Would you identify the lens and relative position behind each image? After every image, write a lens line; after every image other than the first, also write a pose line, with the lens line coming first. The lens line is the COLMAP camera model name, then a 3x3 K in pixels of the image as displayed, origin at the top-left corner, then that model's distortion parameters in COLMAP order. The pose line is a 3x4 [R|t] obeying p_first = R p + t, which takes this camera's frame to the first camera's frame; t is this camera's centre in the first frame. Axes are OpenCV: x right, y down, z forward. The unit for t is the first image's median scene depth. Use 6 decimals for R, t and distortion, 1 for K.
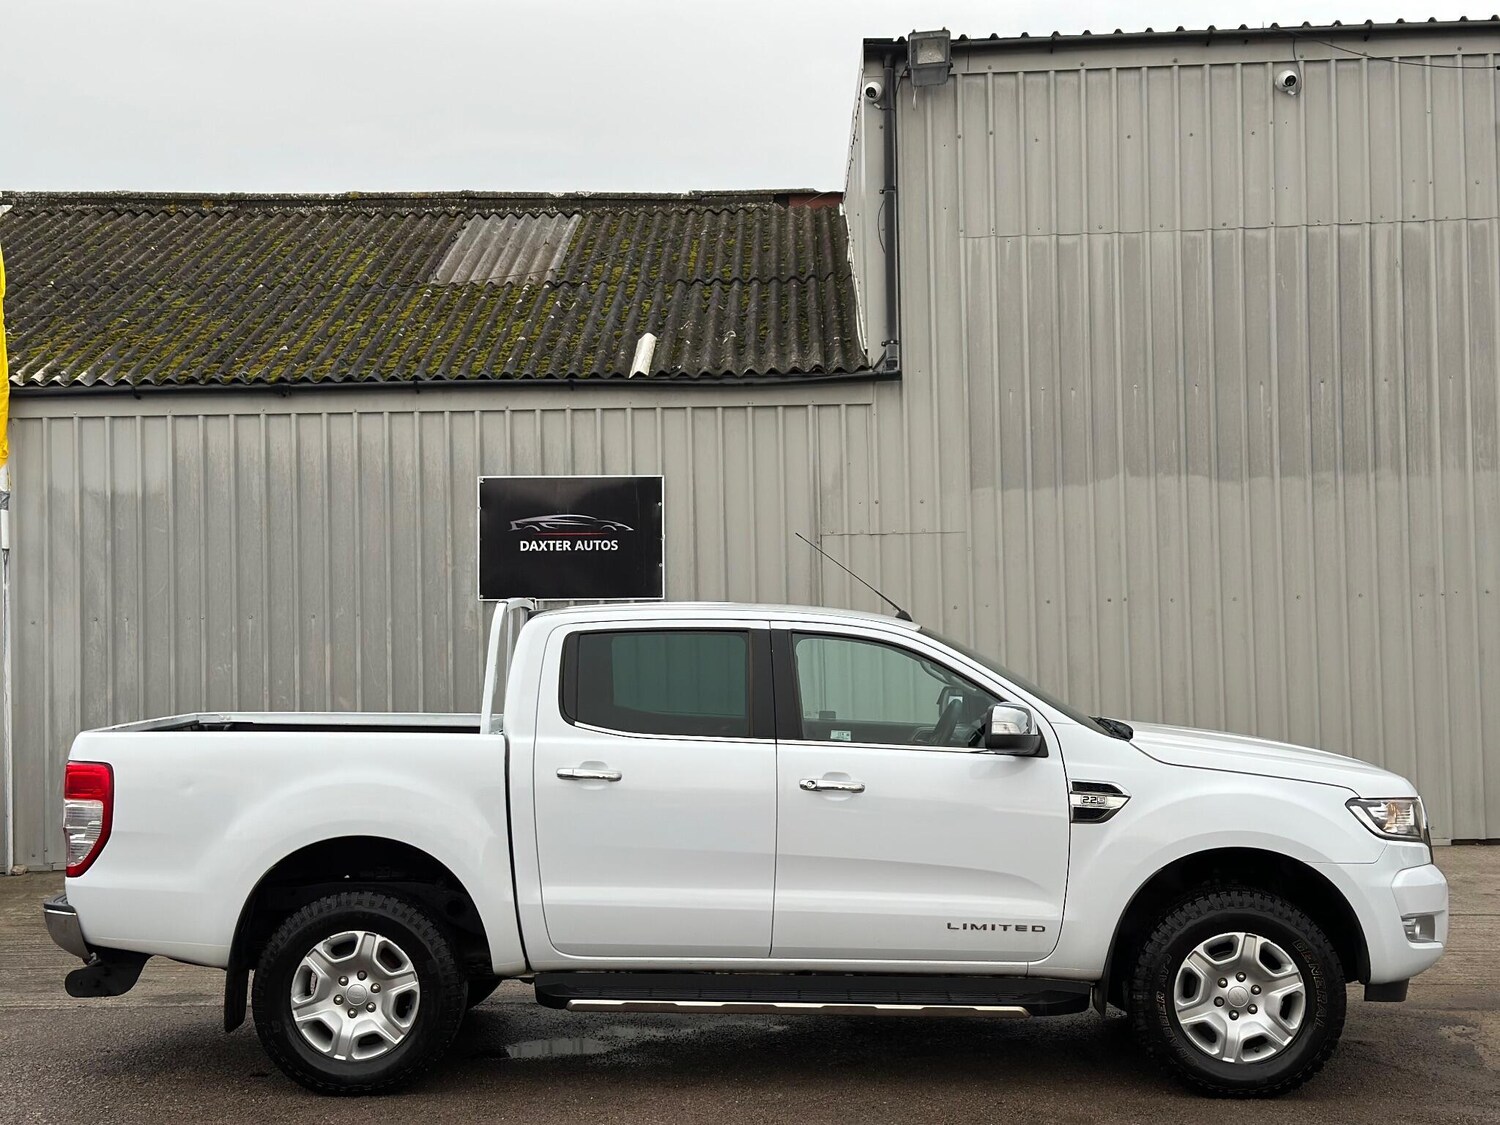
lens RADIAL K [[2056.9, 0, 750.0], [0, 2056.9, 562.5], [0, 0, 1]] dist [0.203413, -0.403014]
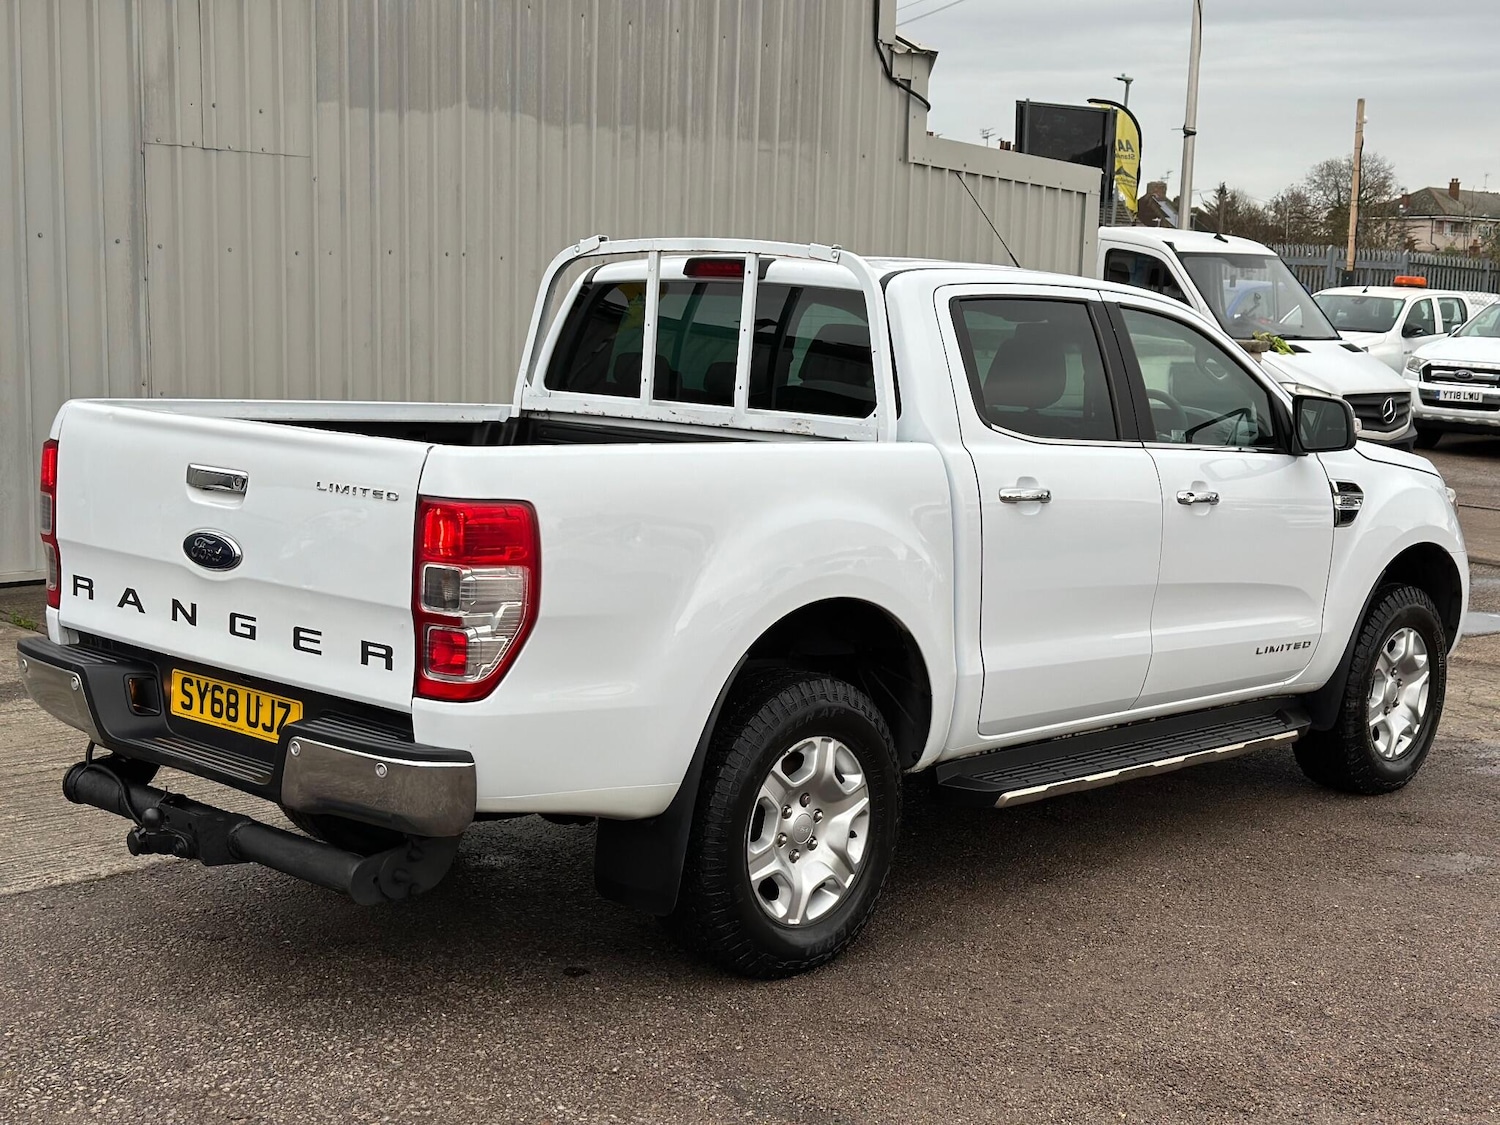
lens RADIAL K [[2056.9, 0, 750.0], [0, 2056.9, 562.5], [0, 0, 1]] dist [0.203413, -0.403014]
pose [[0.662361, -0.060768, 0.746717, -0.686477], [-0.065237, 0.988241, 0.138291, 0.030768], [-0.746339, -0.140312, 0.650607, 0.585144]]
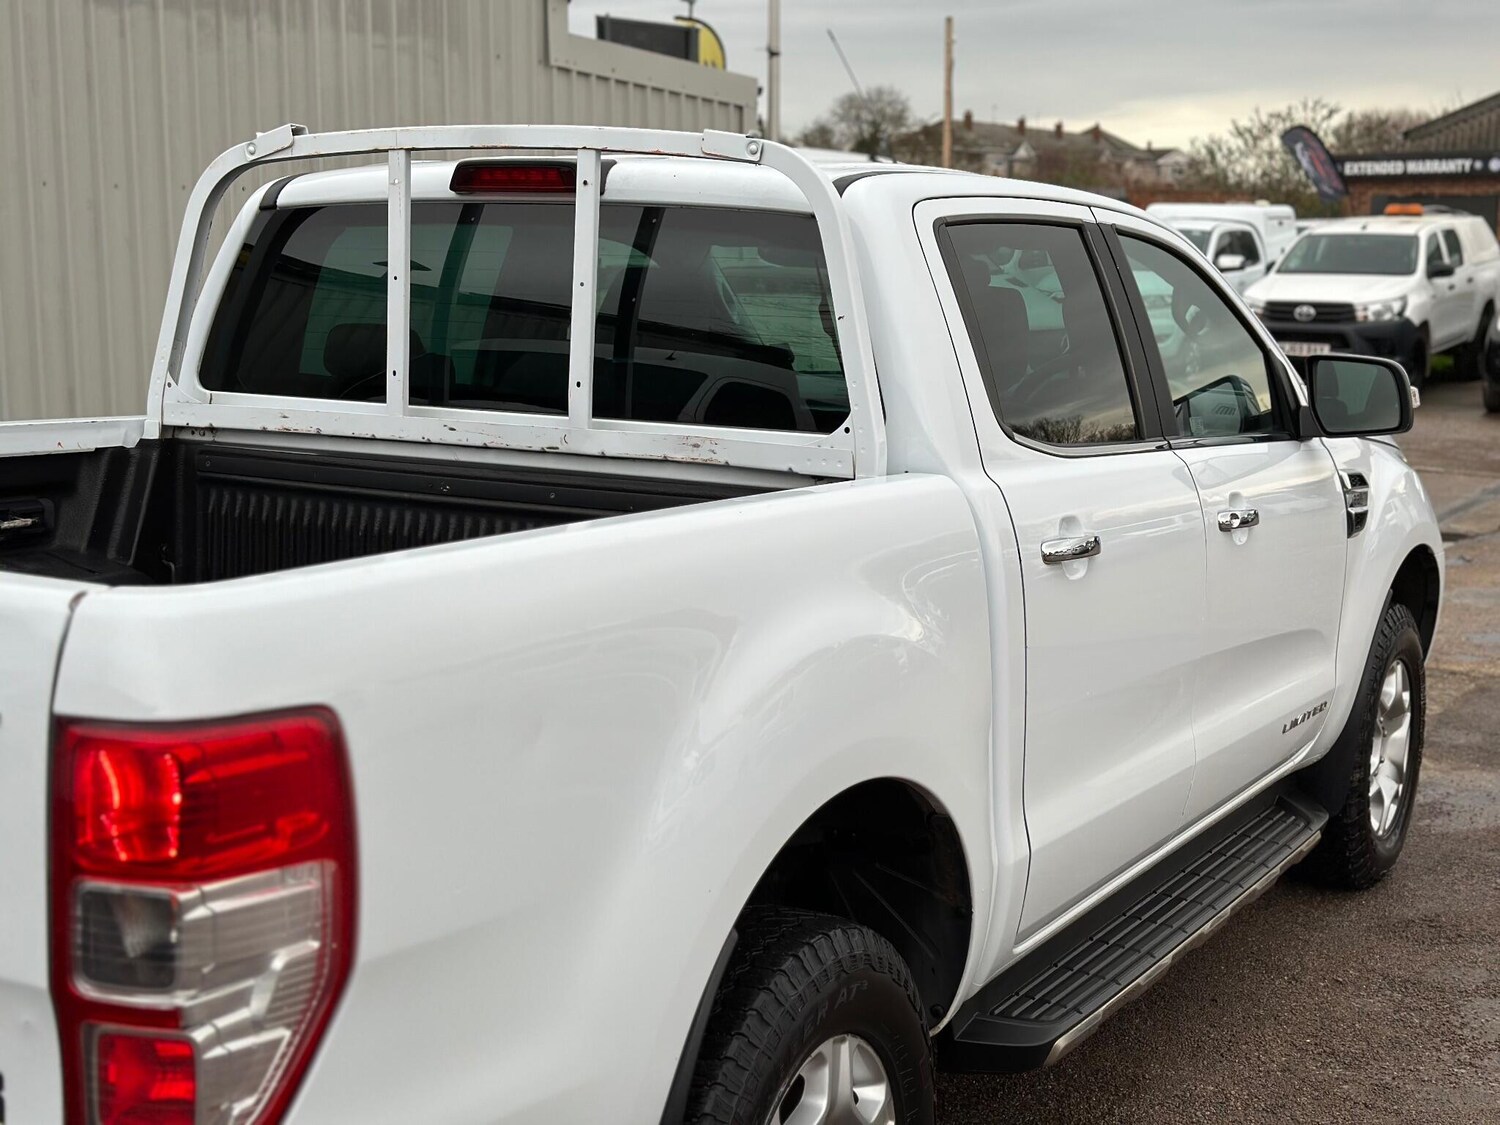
lens RADIAL K [[2056.9, 0, 750.0], [0, 2056.9, 562.5], [0, 0, 1]] dist [0.203413, -0.403014]
pose [[0.483203, -0.115939, 0.867798, -0.490960], [-0.044882, 0.986610, 0.156803, 0.039054], [-0.874357, -0.114716, 0.471529, 0.841618]]
